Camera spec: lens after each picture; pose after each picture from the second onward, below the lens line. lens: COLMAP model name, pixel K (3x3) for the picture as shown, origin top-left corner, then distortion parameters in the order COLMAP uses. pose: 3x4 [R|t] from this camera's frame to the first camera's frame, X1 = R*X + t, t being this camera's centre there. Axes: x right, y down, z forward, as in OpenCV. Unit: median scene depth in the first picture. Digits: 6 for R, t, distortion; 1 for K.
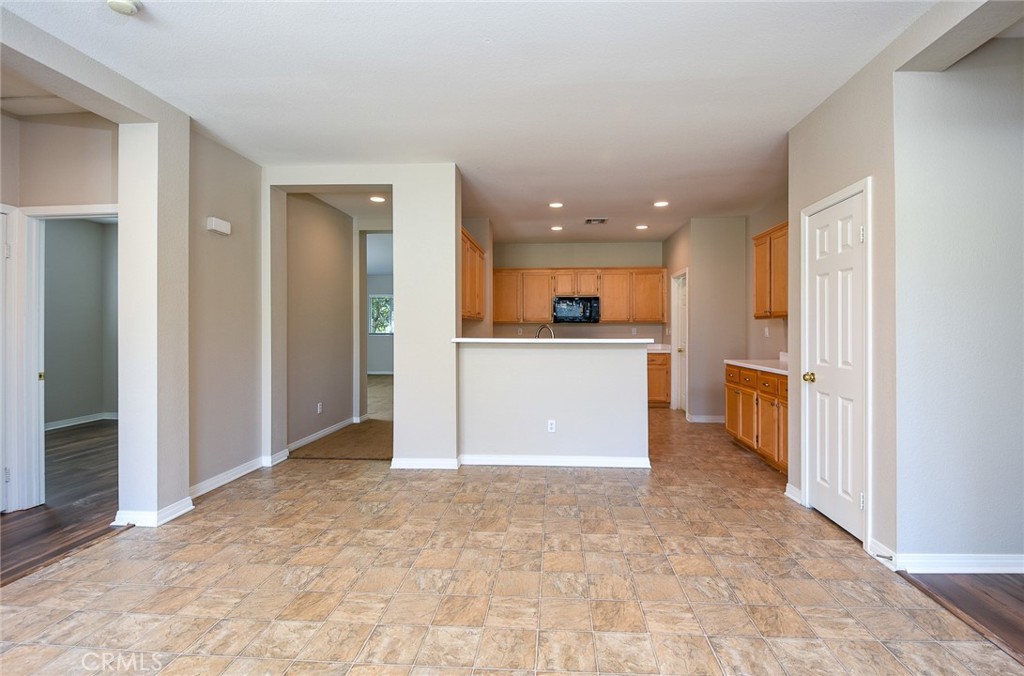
lens RADIAL K [[516.1, 0, 514.5], [0, 516.1, 329.8], [0, 0, 1]] dist [-0.000827, 0.000314]
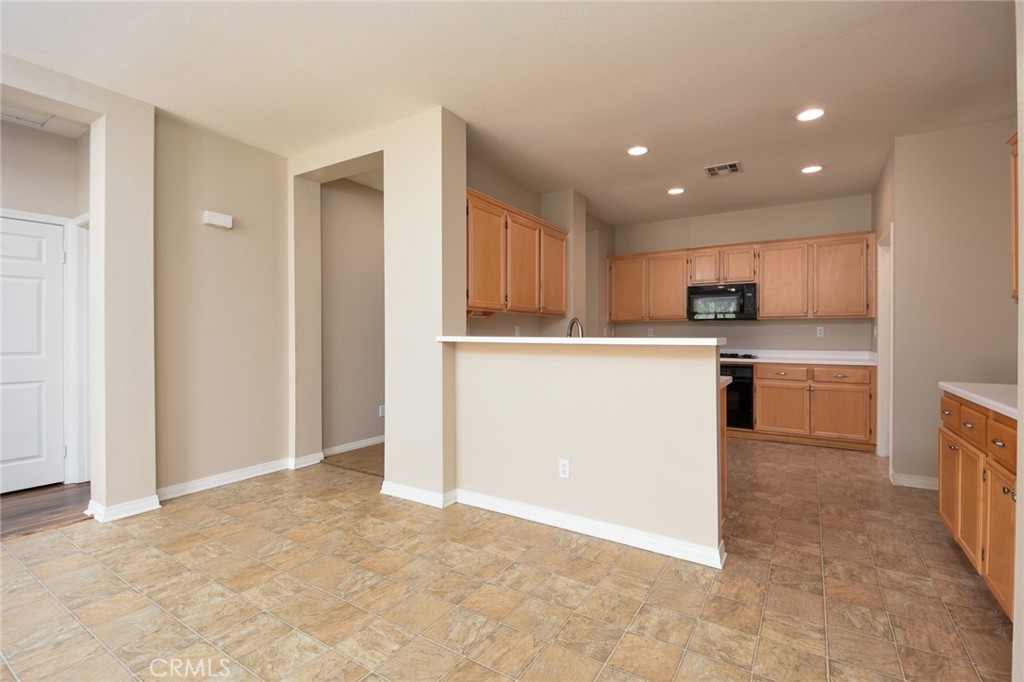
lens RADIAL K [[470.9, 0, 512.9], [0, 470.9, 337.4], [0, 0, 1]] dist [0.010492, -0.009009]
pose [[0.867082, 0.006598, -0.498121, 0.307056], [-0.002785, 0.999961, 0.008398, 0.010422], [0.498157, -0.005894, 0.867067, 0.423255]]
